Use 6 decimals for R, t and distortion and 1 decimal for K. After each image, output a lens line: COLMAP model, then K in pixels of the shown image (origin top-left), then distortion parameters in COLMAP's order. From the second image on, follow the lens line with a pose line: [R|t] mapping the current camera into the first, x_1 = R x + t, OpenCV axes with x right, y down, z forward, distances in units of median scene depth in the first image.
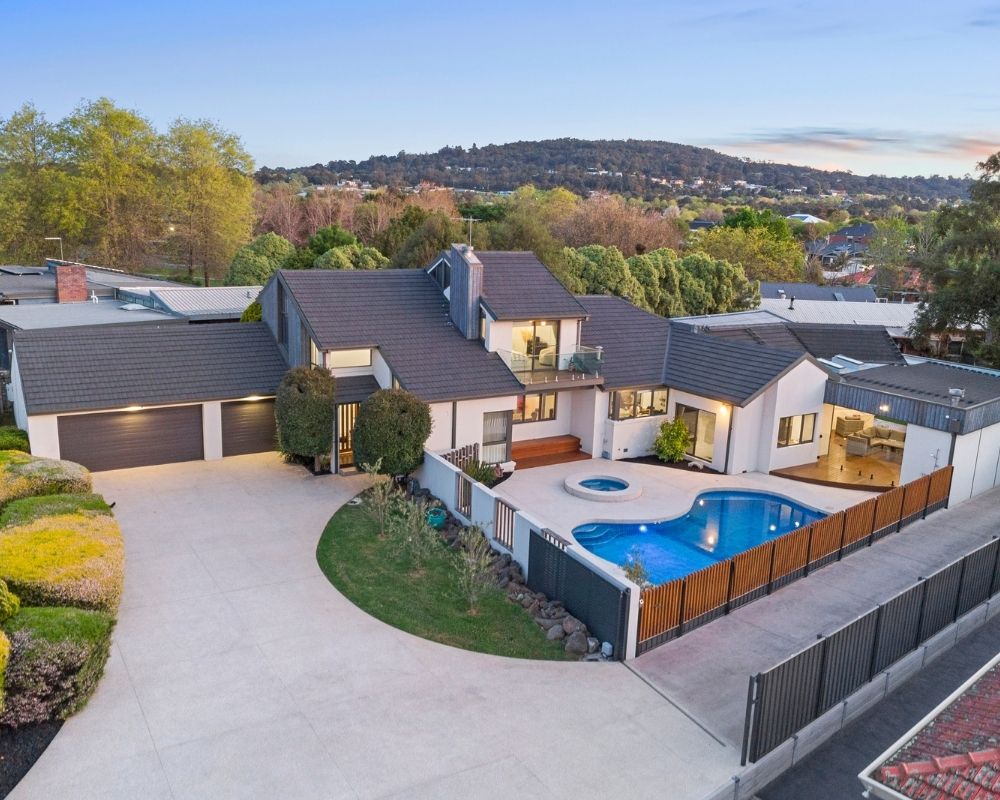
lens RADIAL K [[724.8, 0, 500.0], [0, 724.8, 400.0], [0, 0, 1]] dist [-0.001497, 0.000166]
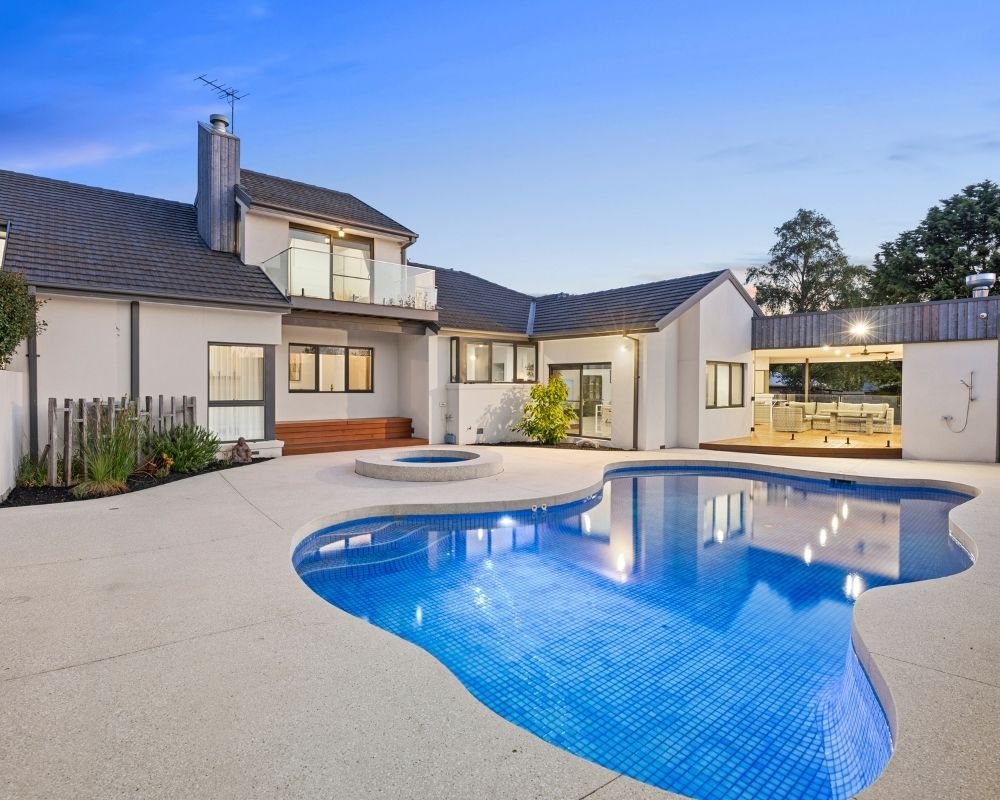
lens RADIAL K [[493.2, 0, 480.3], [0, 493.2, 398.6], [0, 0, 1]] dist [-0.011589, -0.000009]
pose [[0.990824, -0.029960, 0.131798, 0.120234], [0.055321, 0.979597, -0.193210, 0.131472], [-0.123320, 0.198728, 0.972265, 0.584284]]
